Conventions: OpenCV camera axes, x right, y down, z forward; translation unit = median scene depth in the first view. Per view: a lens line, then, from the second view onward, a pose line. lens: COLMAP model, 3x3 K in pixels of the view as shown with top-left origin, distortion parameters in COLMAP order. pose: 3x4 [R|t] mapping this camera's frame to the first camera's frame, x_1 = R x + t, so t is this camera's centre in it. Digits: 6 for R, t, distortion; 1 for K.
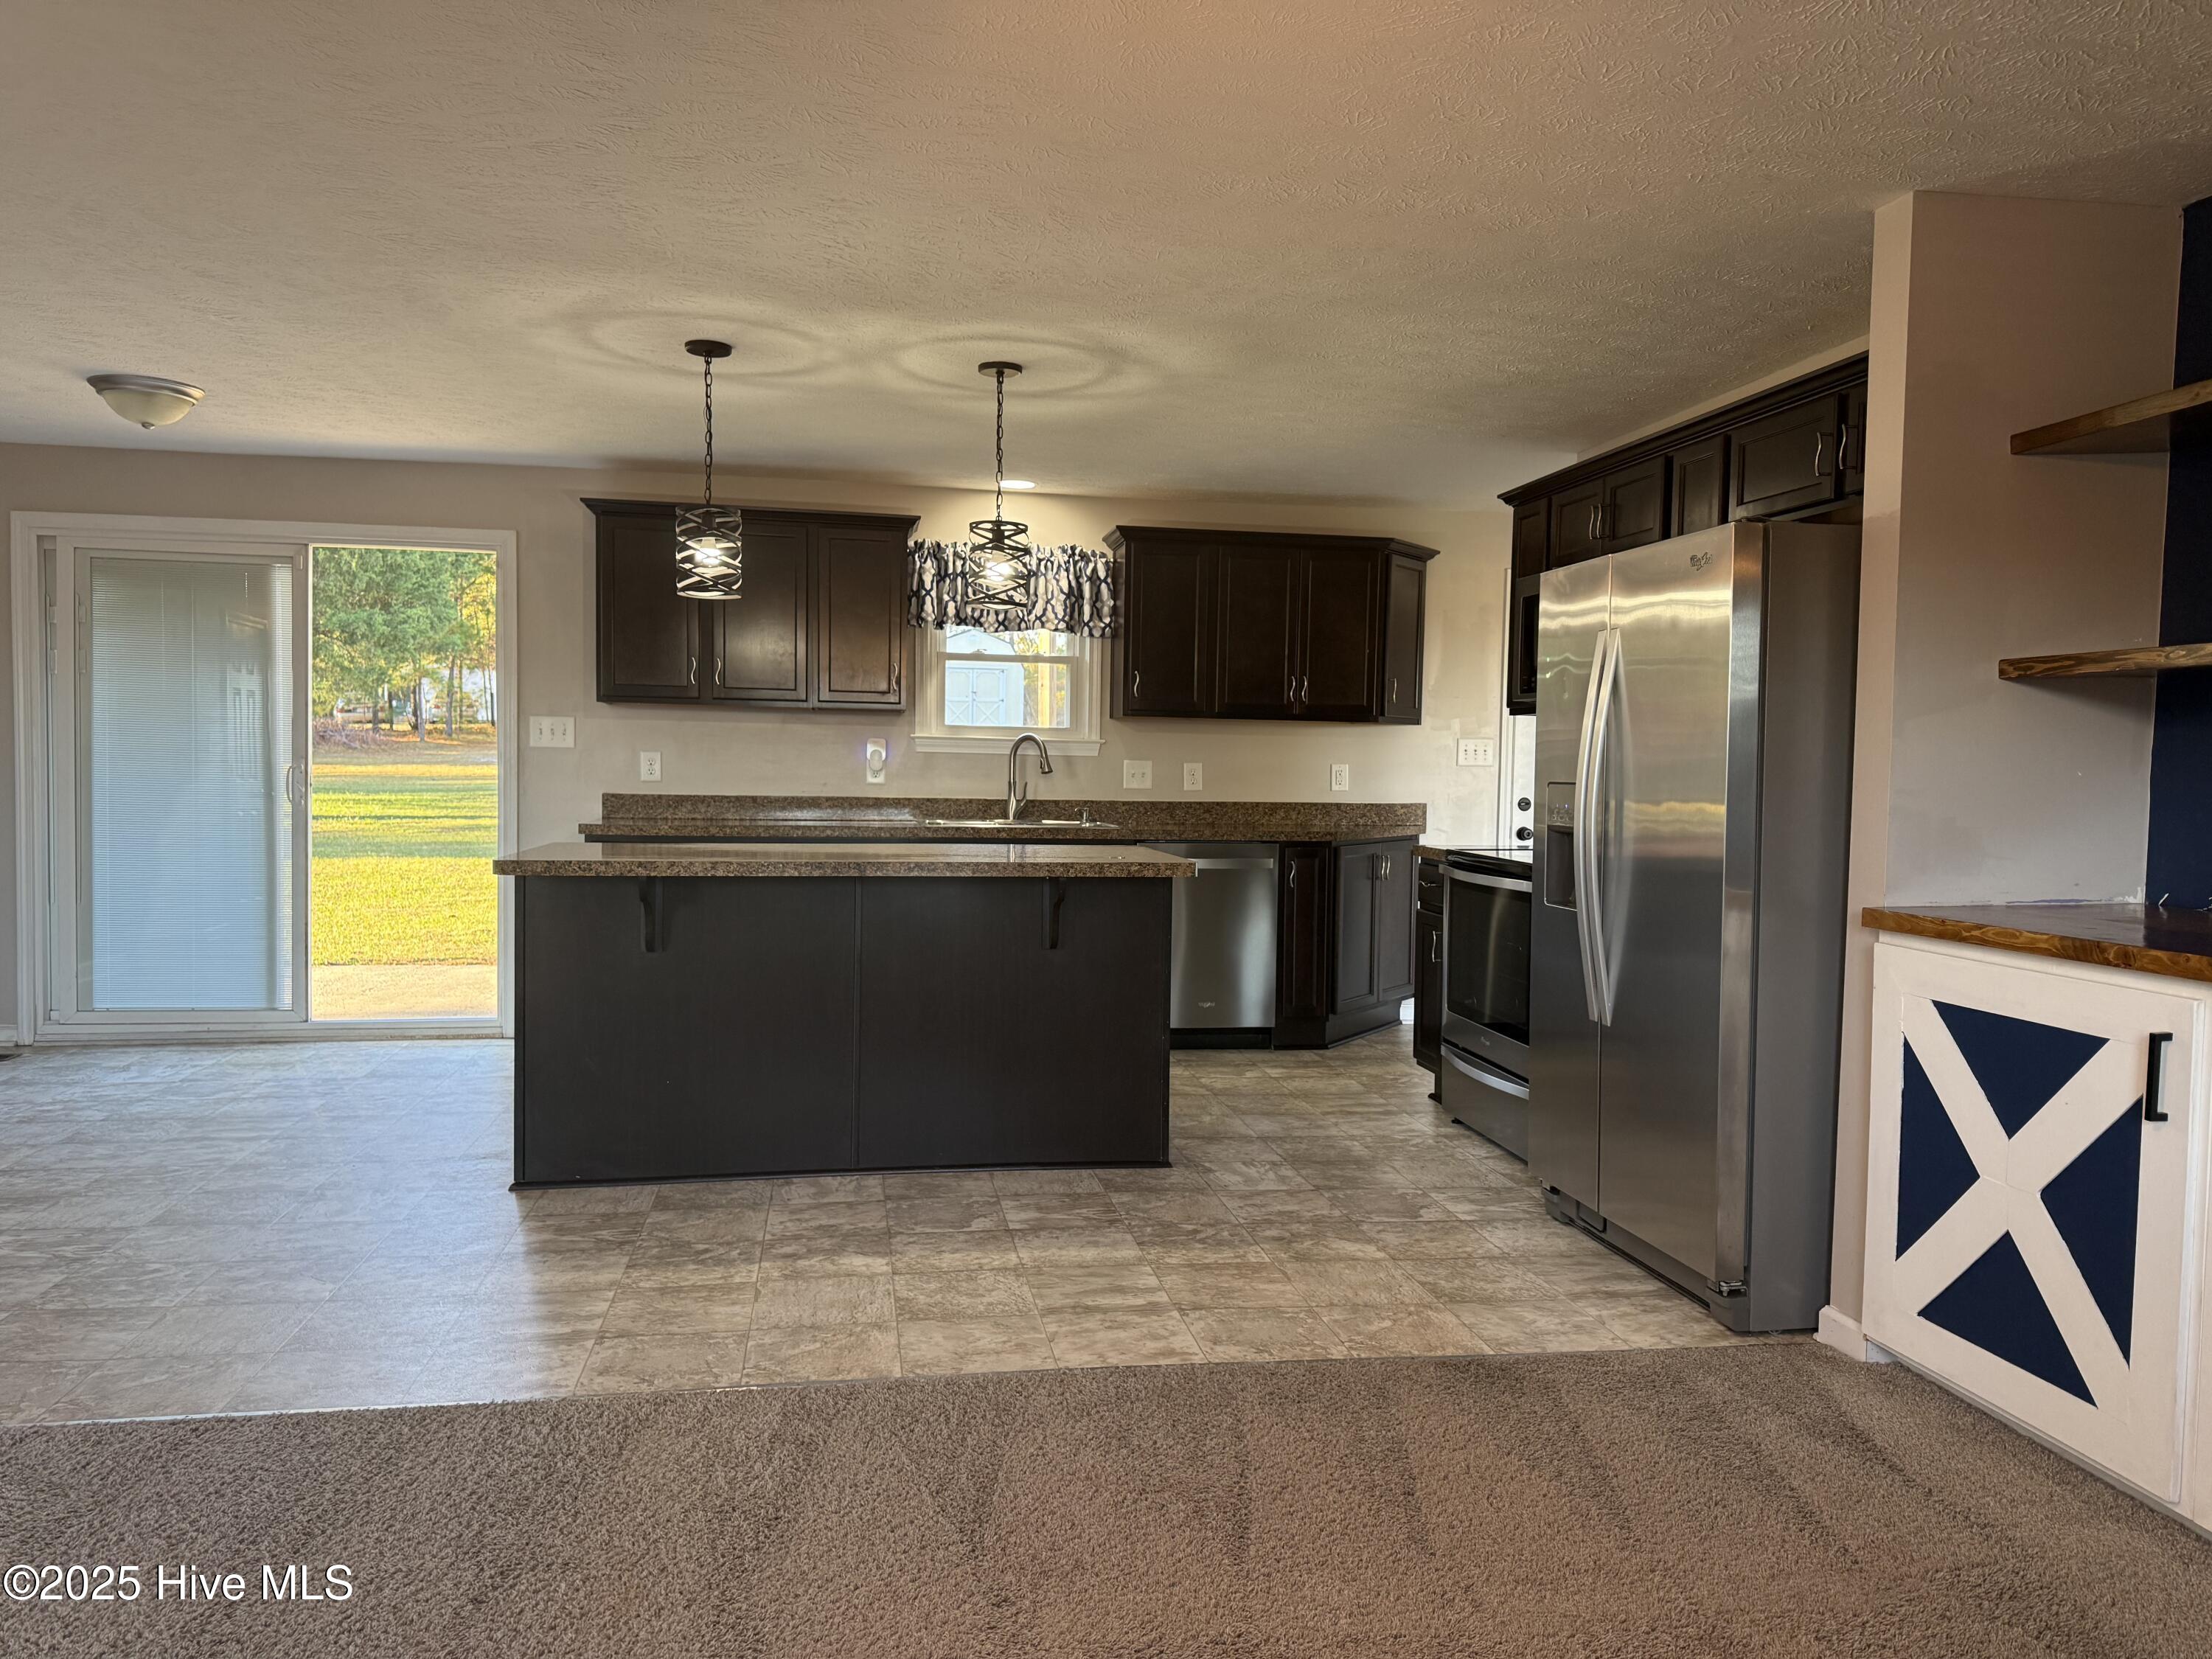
lens RADIAL K [[1546.9, 0, 1116.8], [0, 1546.9, 838.9], [0, 0, 1]] dist [0.055269, -0.071352]
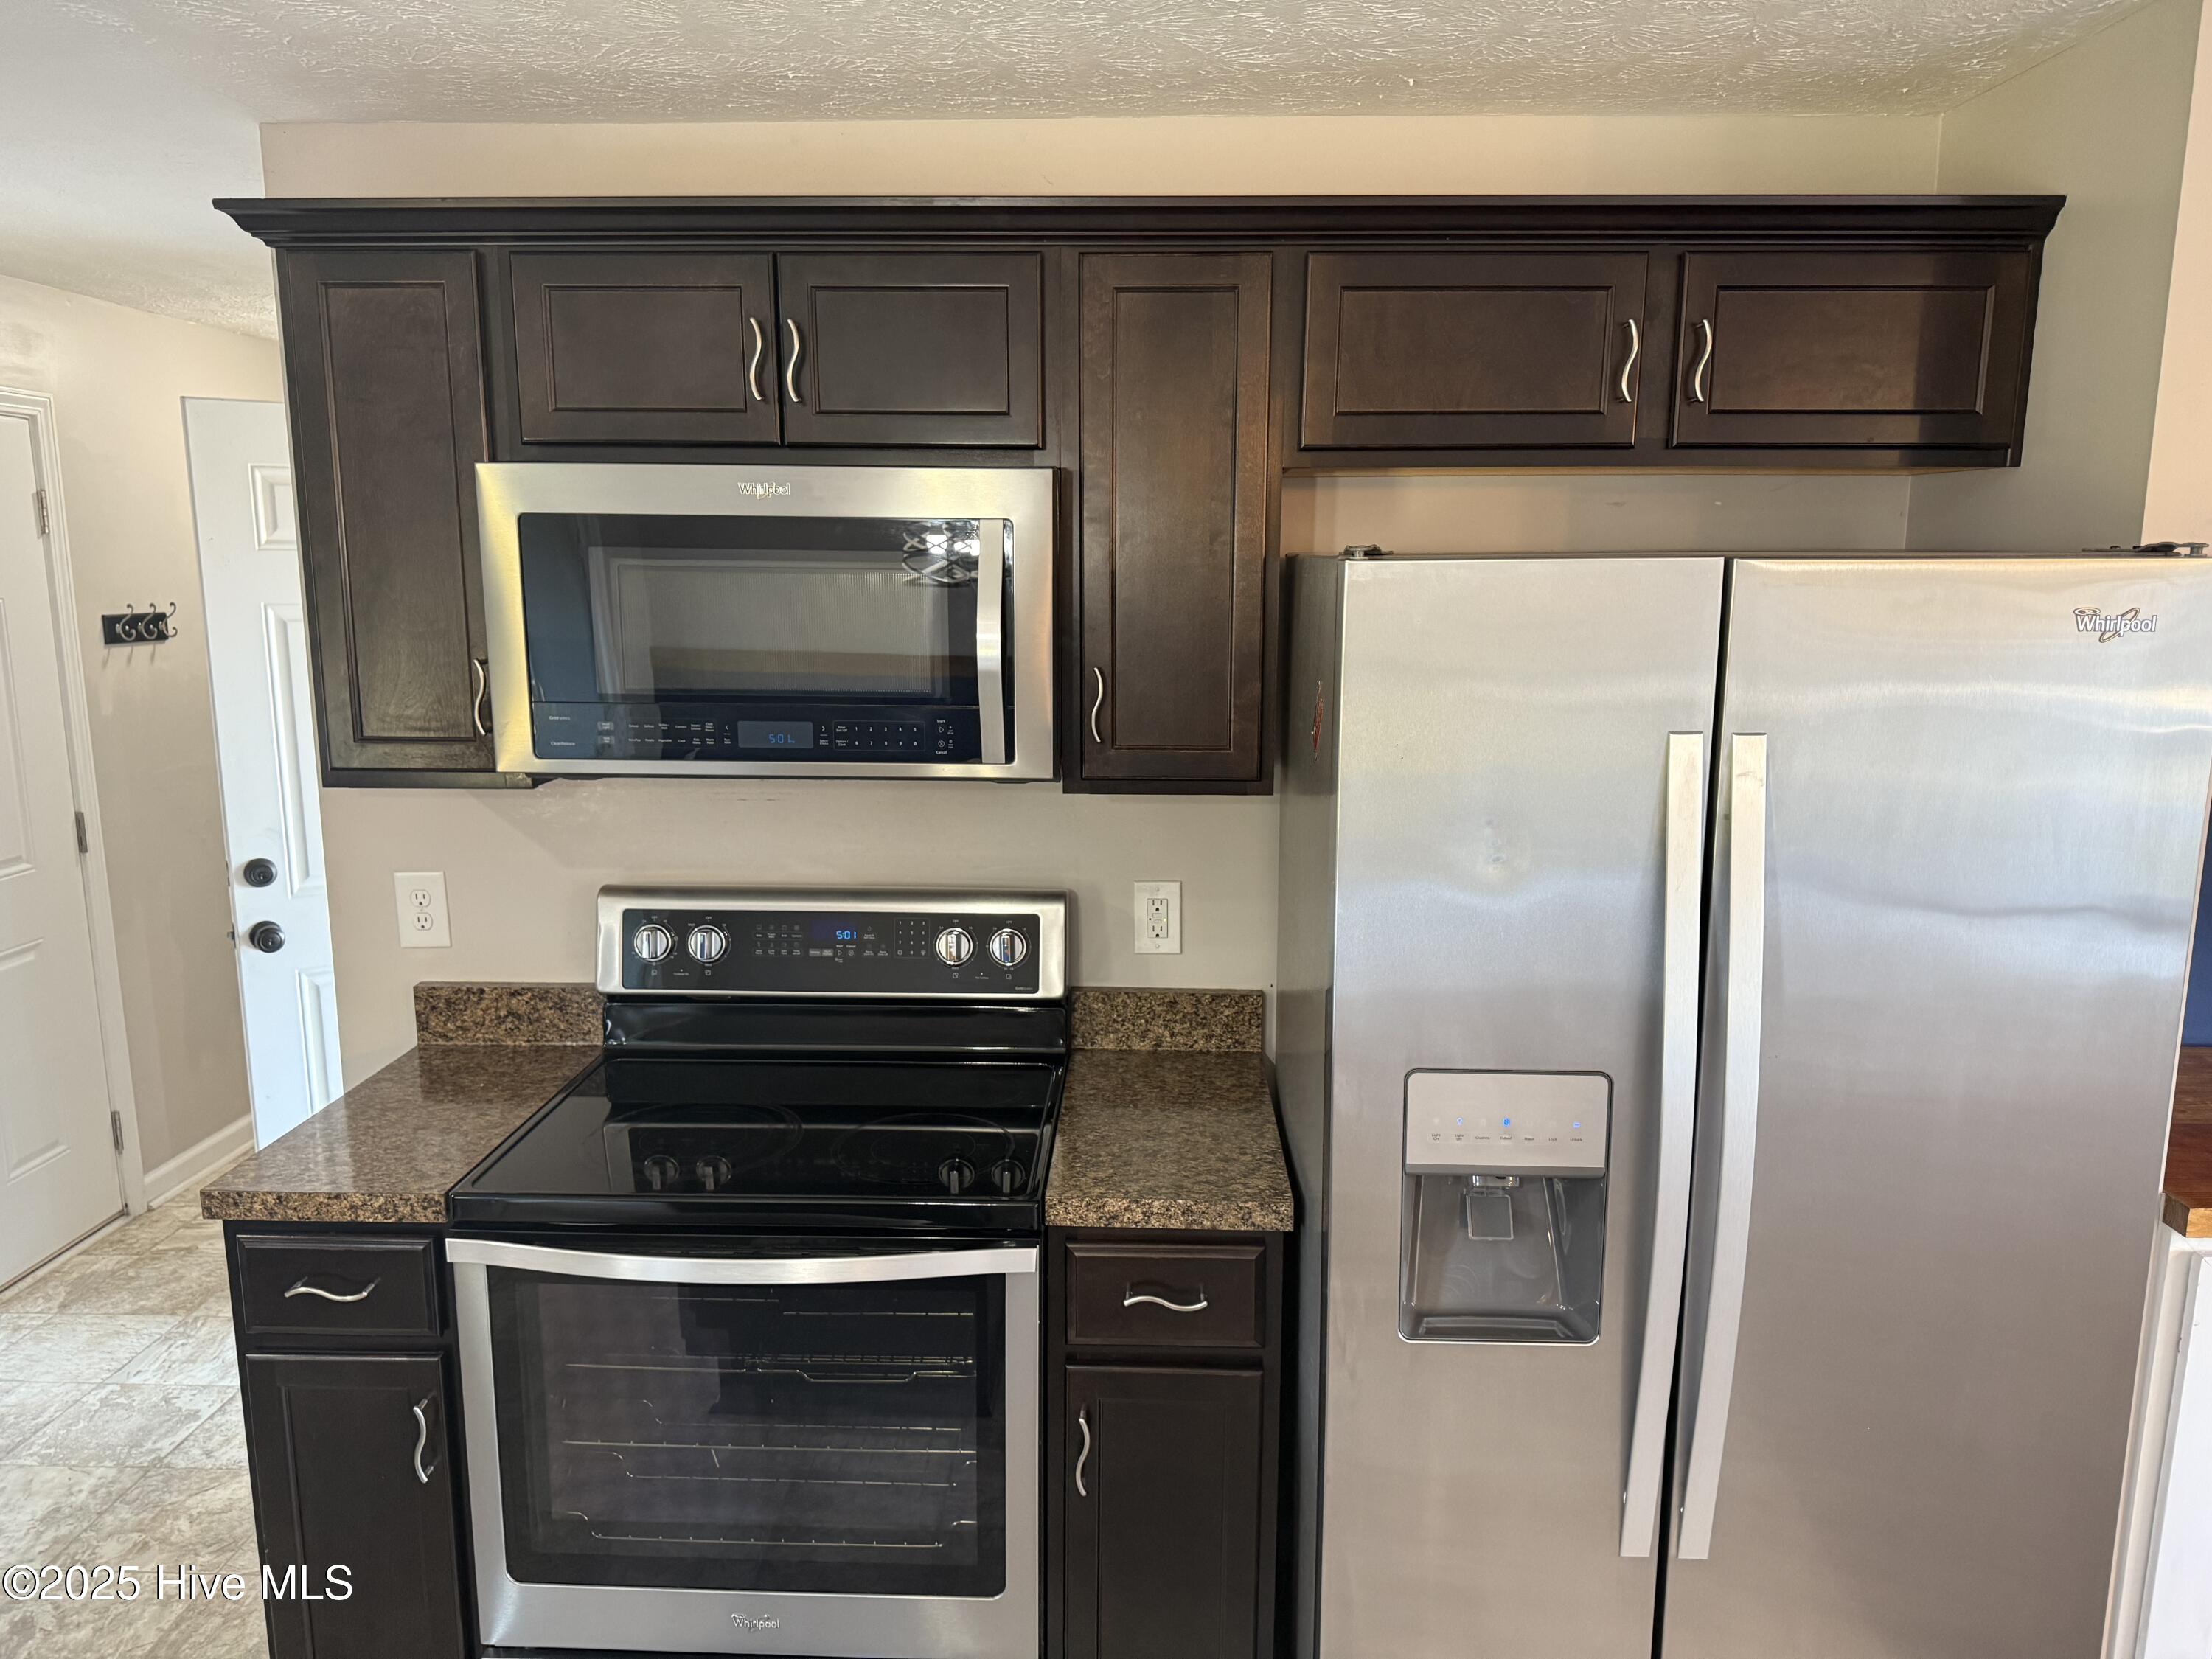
lens RADIAL K [[1546.9, 0, 1136.7], [0, 1546.9, 830.2], [0, 0, 1]] dist [0.055269, -0.071352]
pose [[0.192431, -0.185489, 0.963620, -0.088421], [0.050500, 0.982544, 0.179047, -0.123572], [-0.980010, 0.014209, 0.198439, 0.685949]]
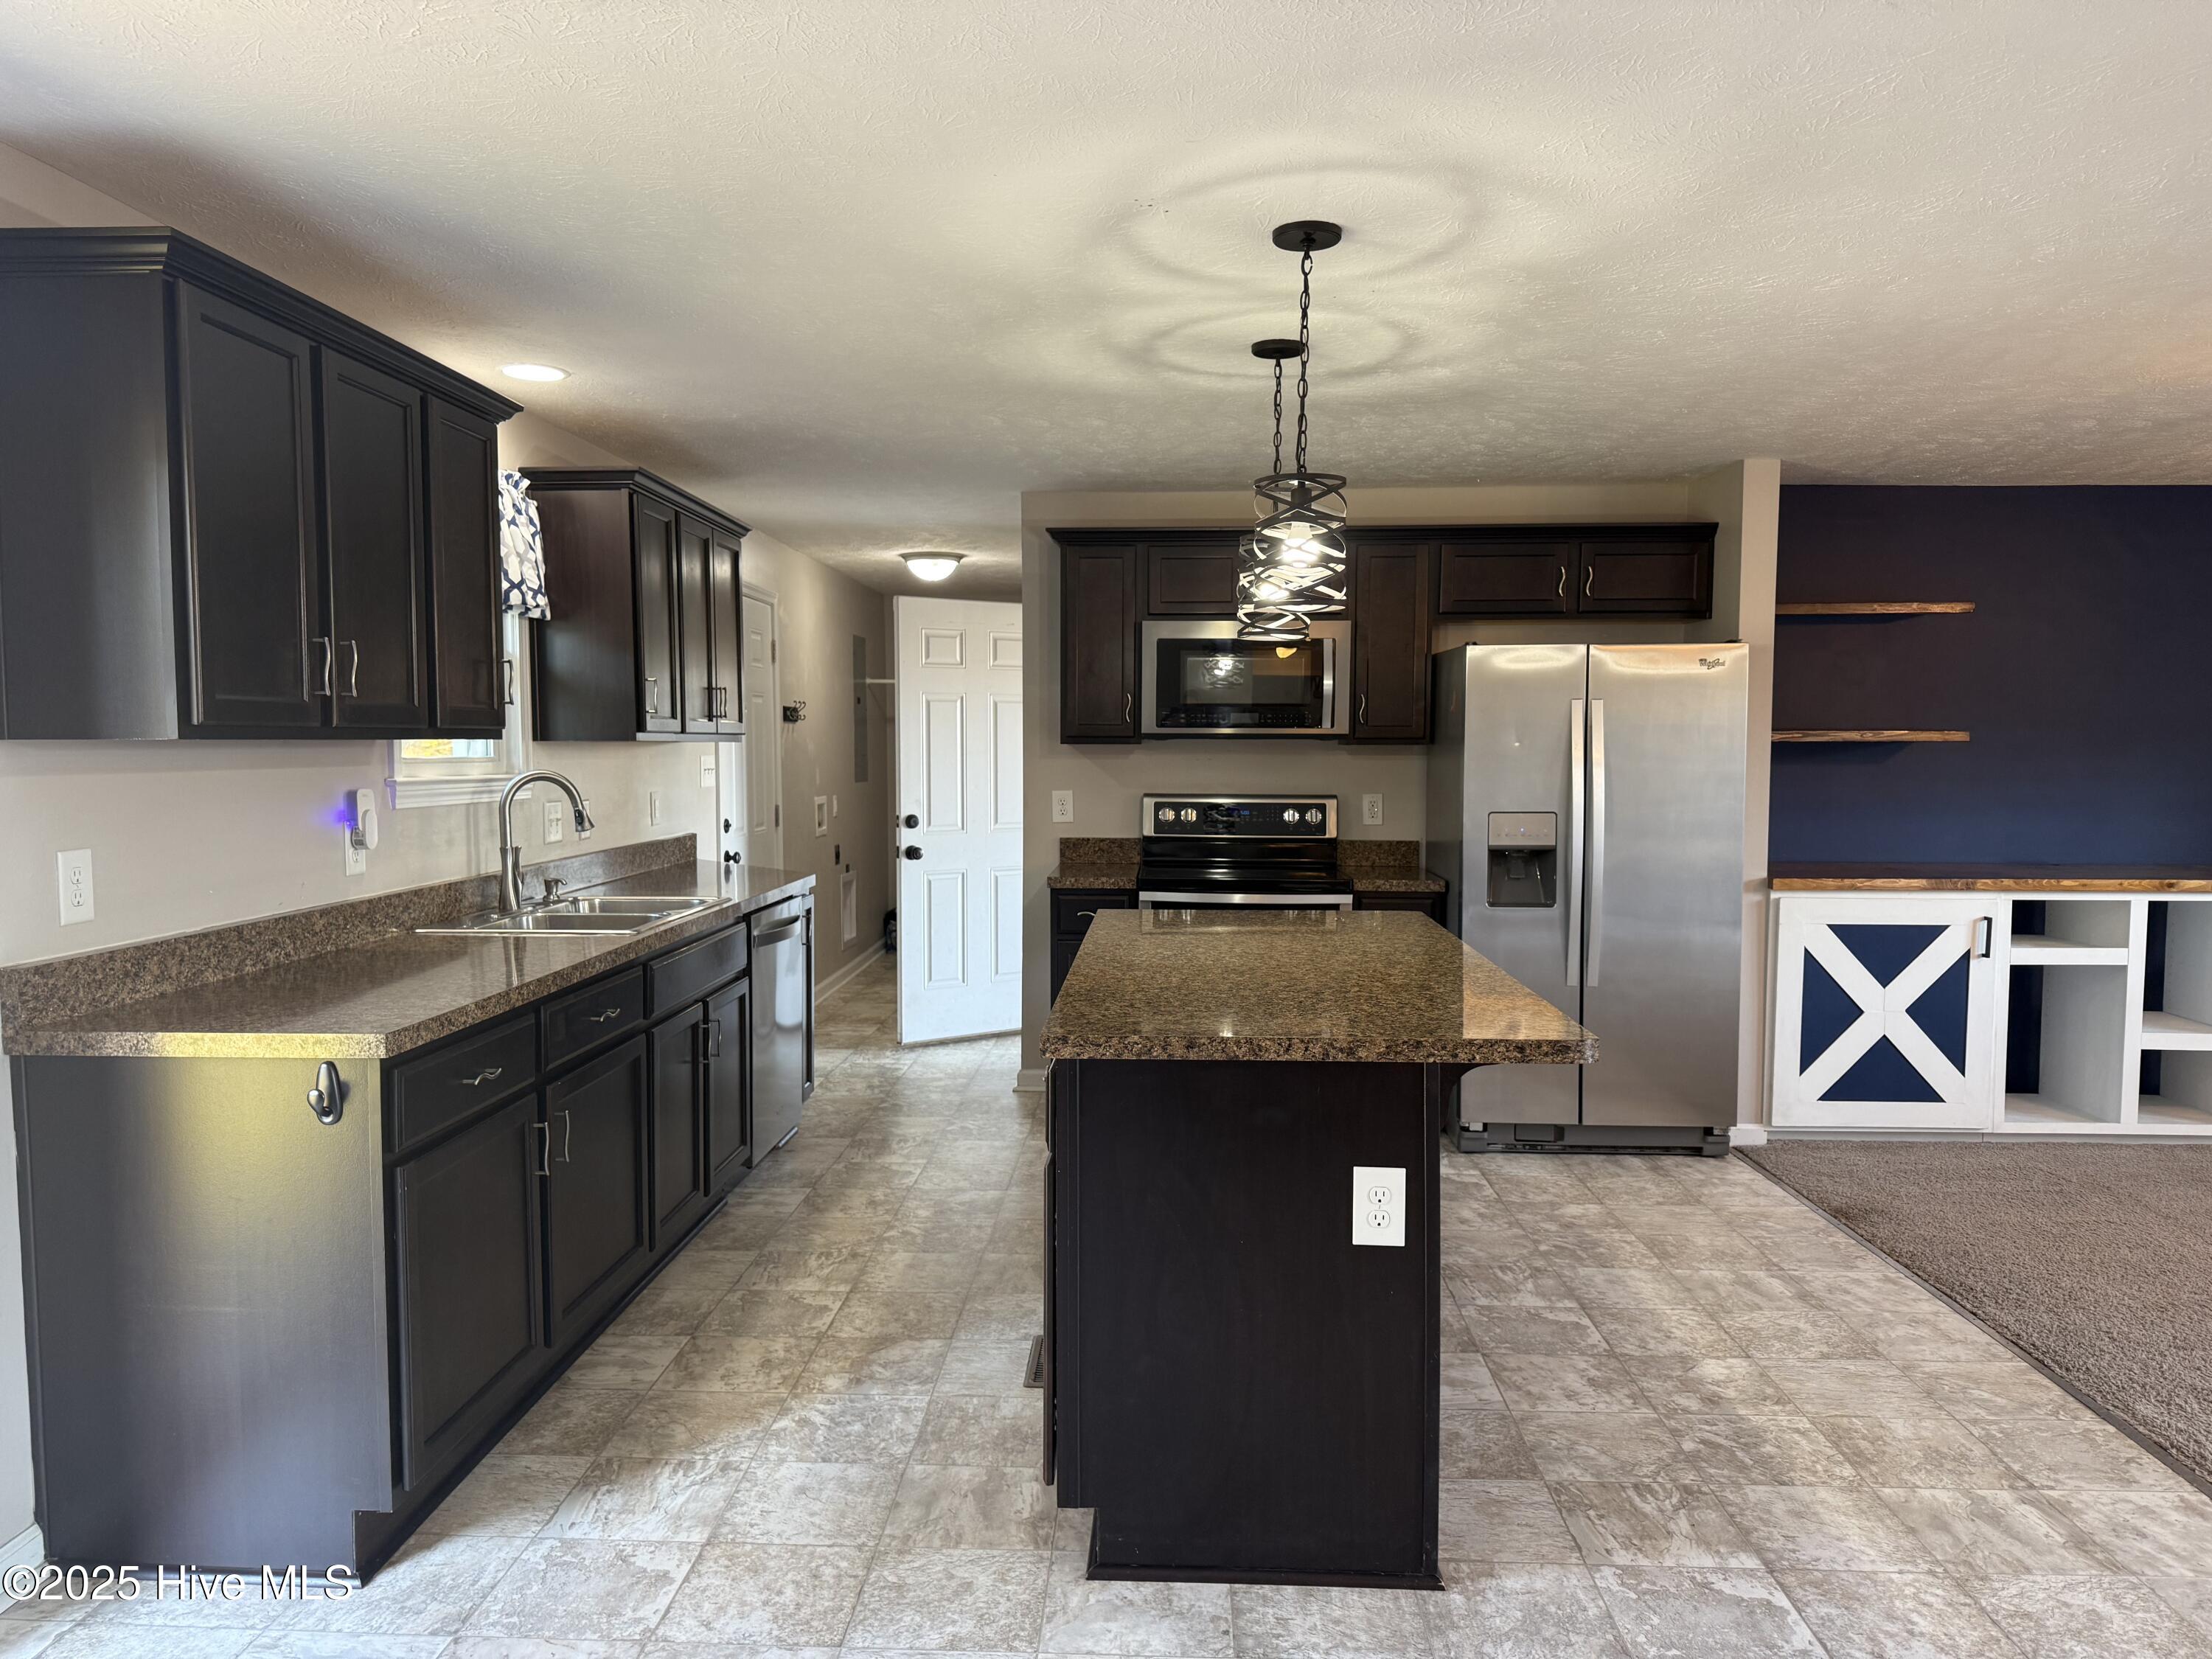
lens RADIAL K [[1546.9, 0, 1100.2], [0, 1546.9, 829.6], [0, 0, 1]] dist [0.055269, -0.071352]
pose [[0.222108, -0.073310, 0.972262, -0.712577], [0.050771, 0.996686, 0.063553, -0.082469], [-0.973699, 0.035248, 0.225094, 0.711953]]
